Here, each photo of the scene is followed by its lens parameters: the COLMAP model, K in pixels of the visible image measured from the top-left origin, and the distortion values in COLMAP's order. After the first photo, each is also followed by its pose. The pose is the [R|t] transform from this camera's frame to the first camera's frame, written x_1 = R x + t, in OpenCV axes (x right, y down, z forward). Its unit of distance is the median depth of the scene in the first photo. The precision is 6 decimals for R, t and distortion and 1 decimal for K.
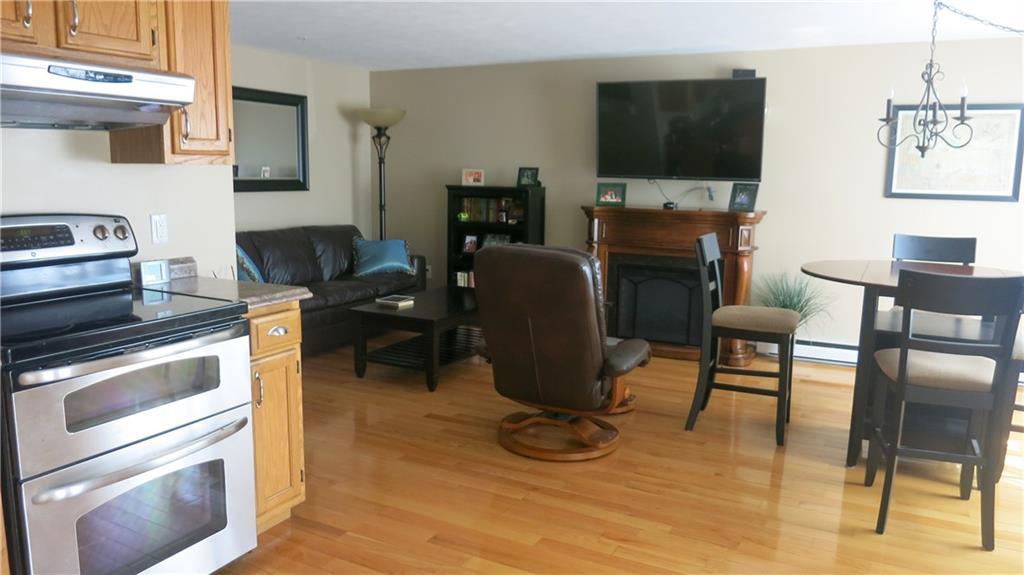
lens RADIAL K [[762.6, 0, 512.8], [0, 762.6, 285.8], [0, 0, 1]] dist [-0.003913, 0.000145]
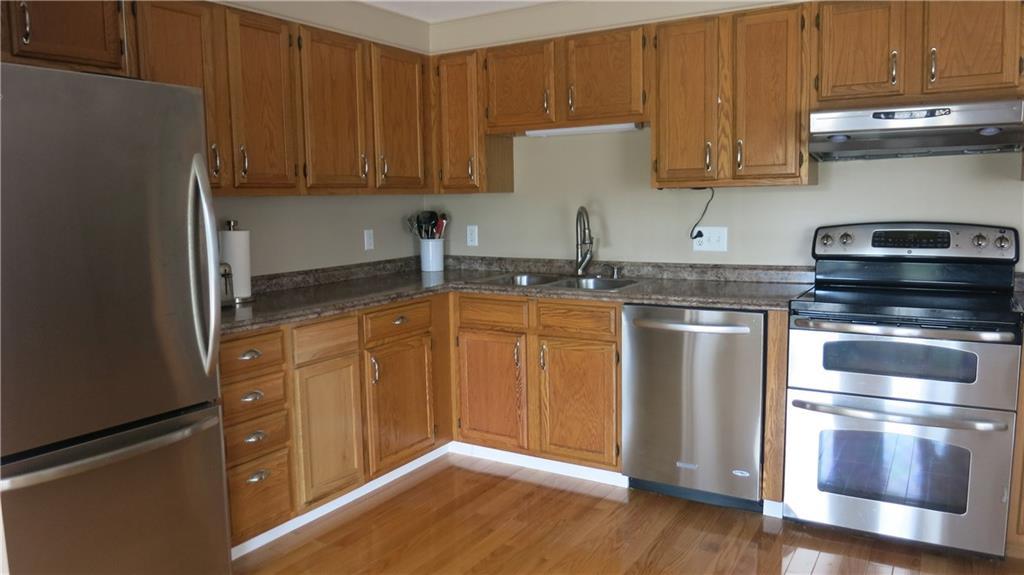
lens RADIAL K [[762.6, 0, 512.3], [0, 762.6, 285.8], [0, 0, 1]] dist [-0.003913, 0.000145]
pose [[-0.076289, 0.103431, -0.991707, 0.953489], [-0.134020, 0.984516, 0.112991, -0.052716], [0.988038, 0.141529, -0.061246, 0.531413]]
